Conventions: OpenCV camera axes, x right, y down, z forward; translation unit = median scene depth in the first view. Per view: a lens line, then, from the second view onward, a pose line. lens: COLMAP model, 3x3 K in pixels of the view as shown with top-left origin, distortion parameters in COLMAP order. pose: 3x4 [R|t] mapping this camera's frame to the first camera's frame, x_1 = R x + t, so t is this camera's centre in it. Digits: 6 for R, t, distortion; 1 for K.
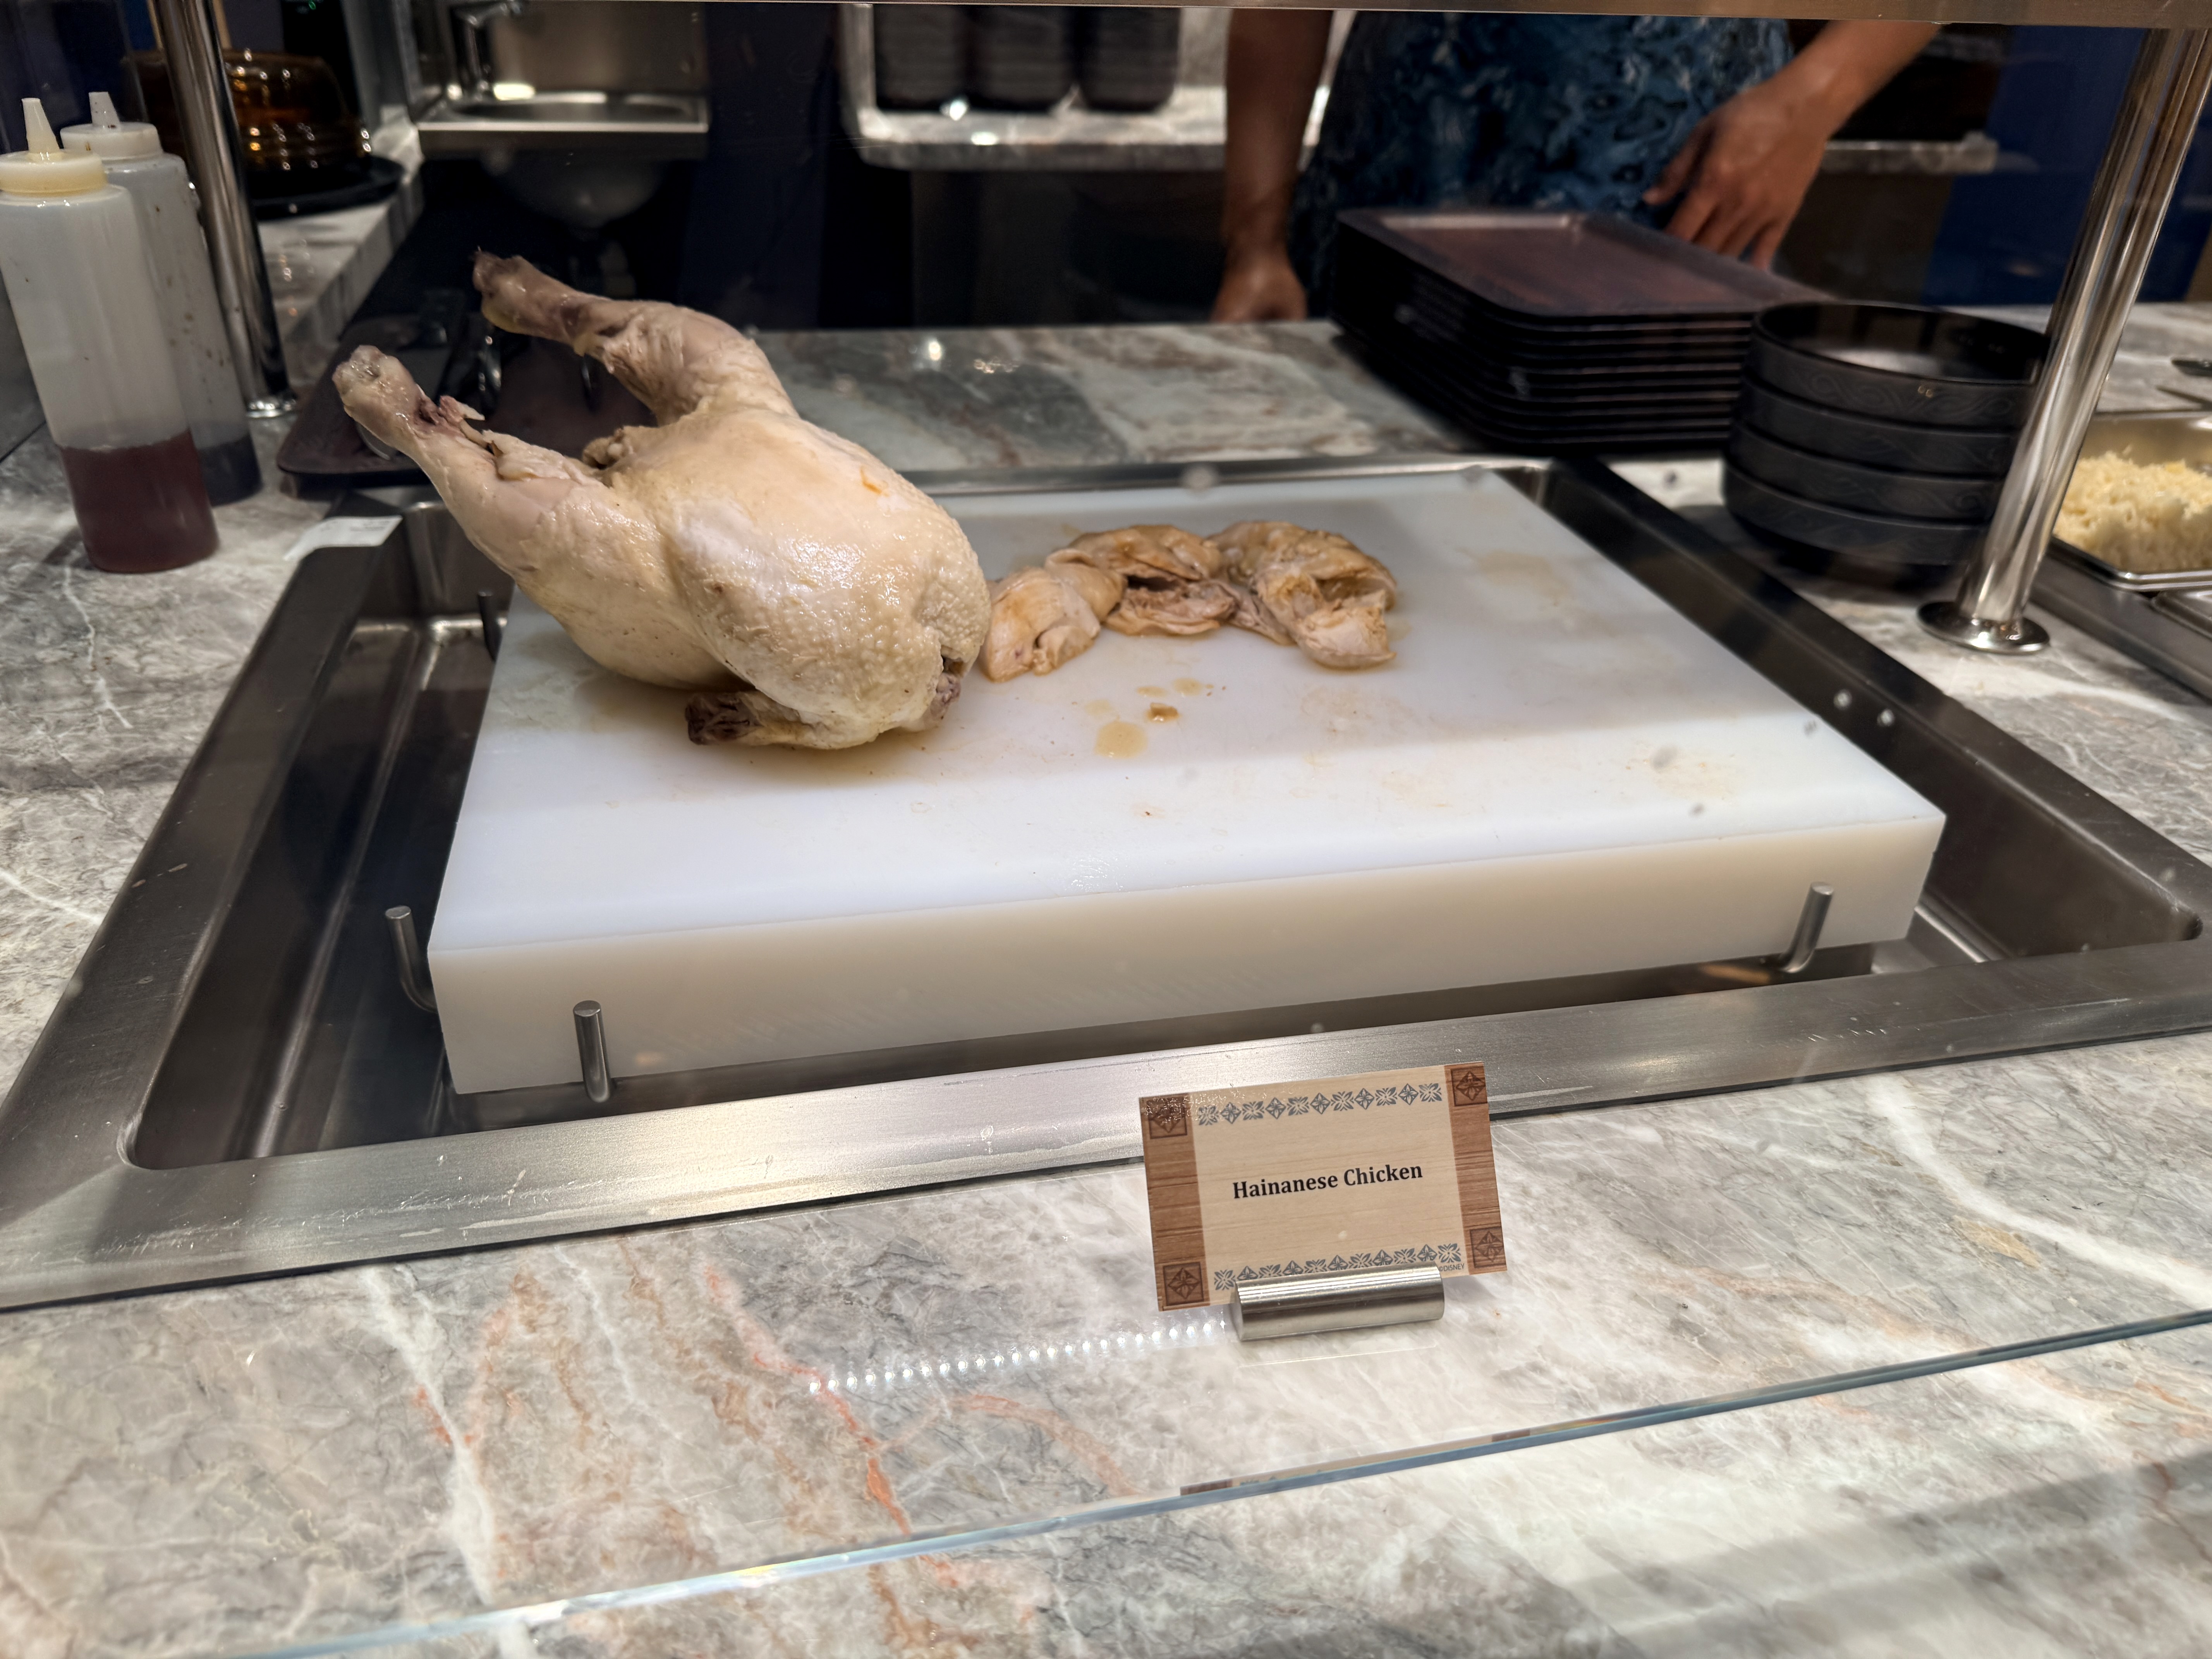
lens RADIAL K [[1580.2, 0, 1102.5], [0, 1580.2, 870.3], [0, 0, 1]] dist [0.023002, 0.001869]
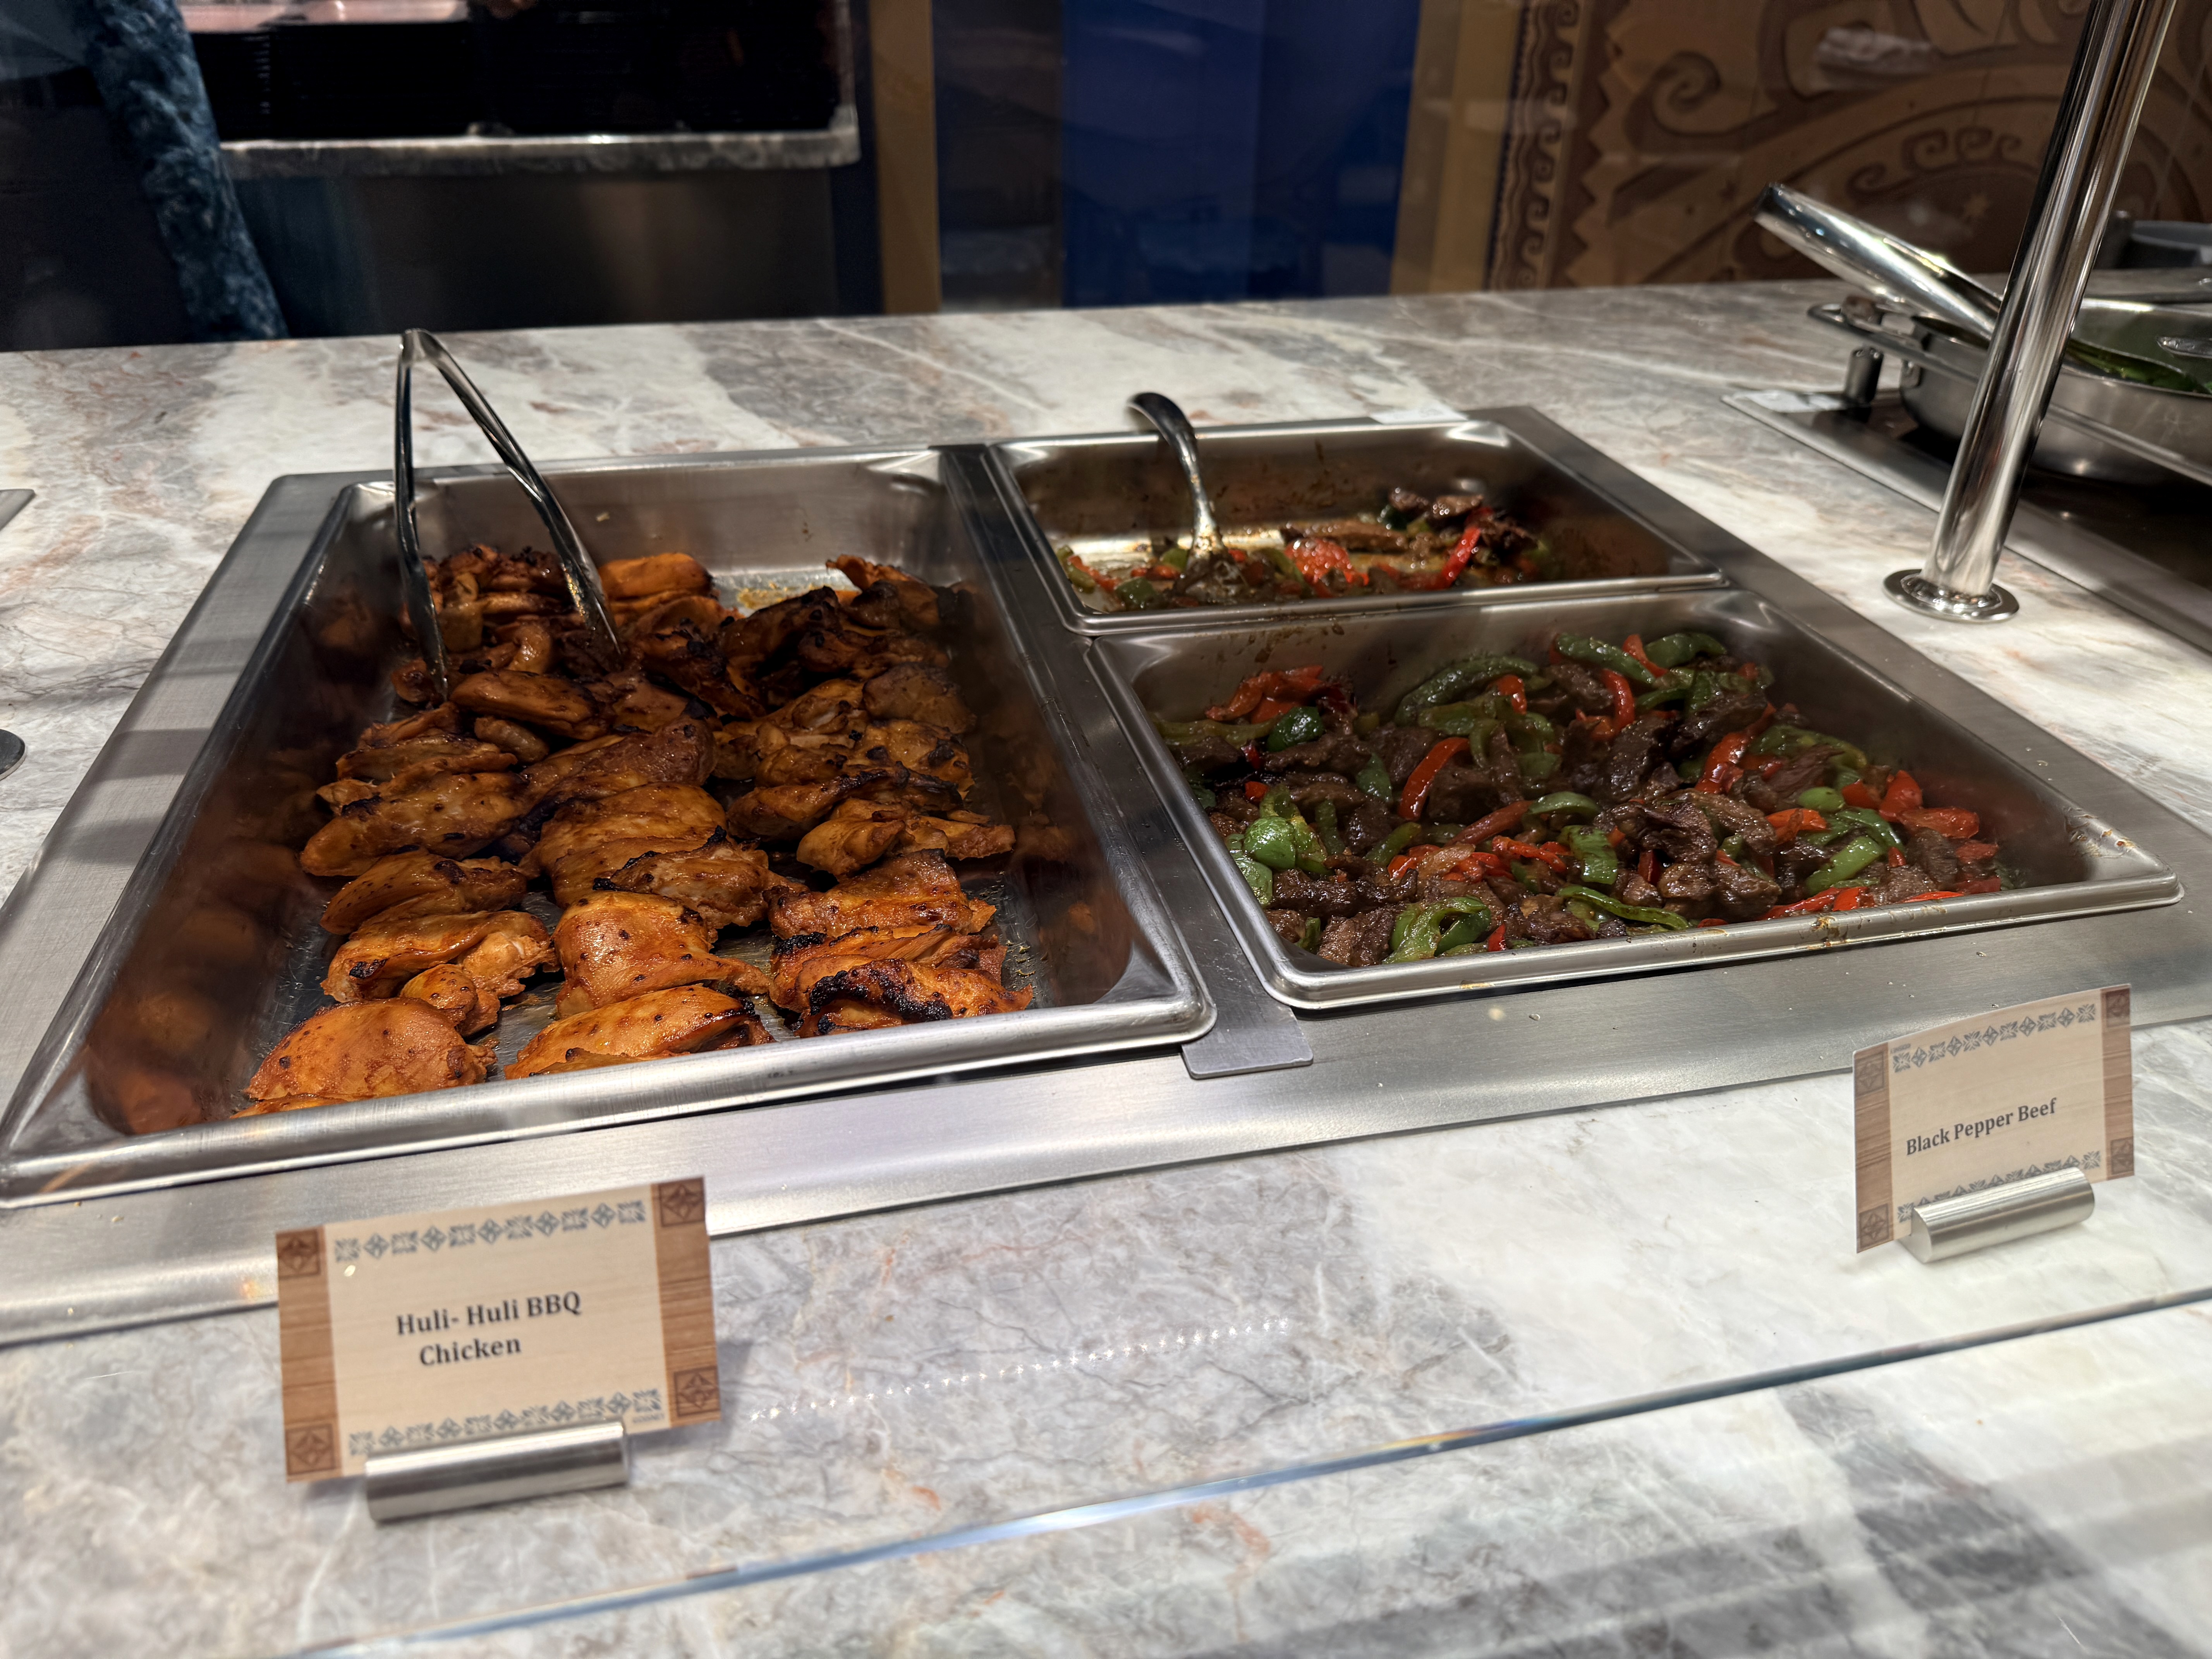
lens RADIAL K [[1623.2, 0, 1140.3], [0, 1623.2, 813.6], [0, 0, 1]] dist [-0.009532, -0.011728]
pose [[0.999477, -0.030880, 0.009610, 0.484180], [0.031170, 0.999012, -0.031676, -0.040567], [-0.008622, 0.031959, 0.999452, 0.105248]]
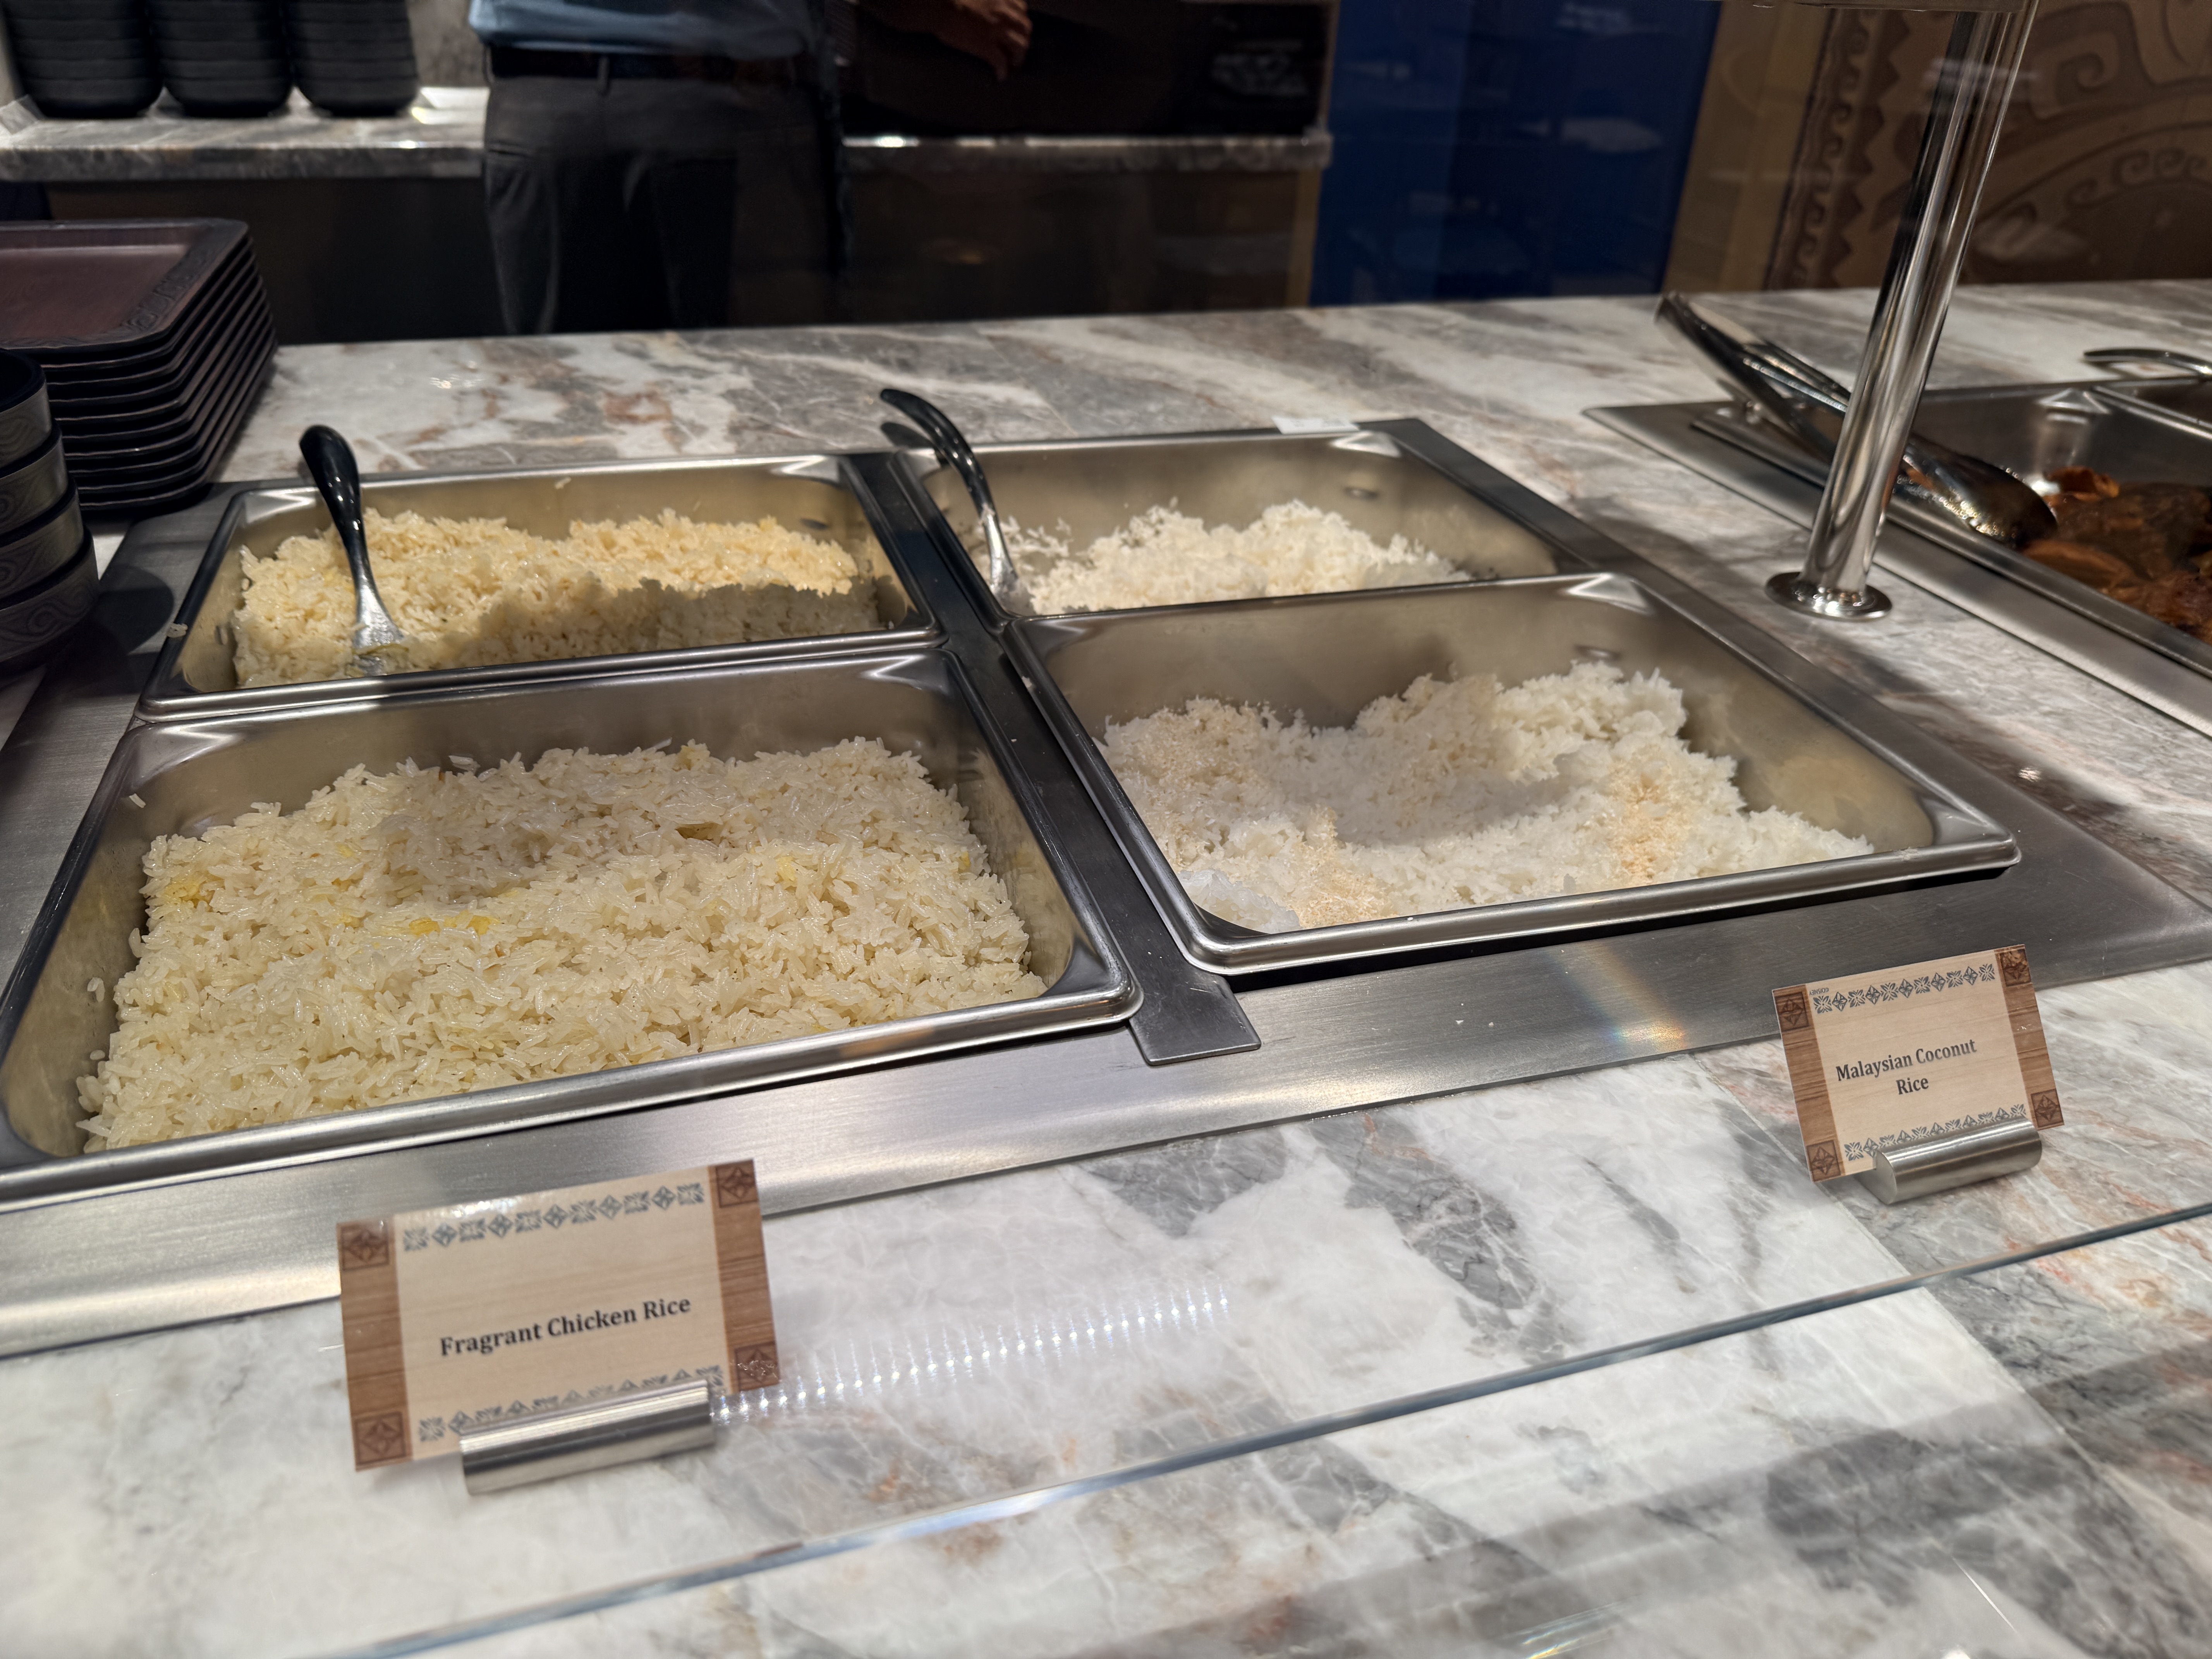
lens RADIAL K [[1586.1, 0, 1106.0], [0, 1586.1, 829.5], [0, 0, 1]] dist [0.013432, -0.029209]
pose [[0.996281, -0.046674, 0.072429, 0.385624], [0.048379, 0.998588, -0.021963, -0.033340], [-0.071302, 0.025385, 0.997132, 0.087986]]
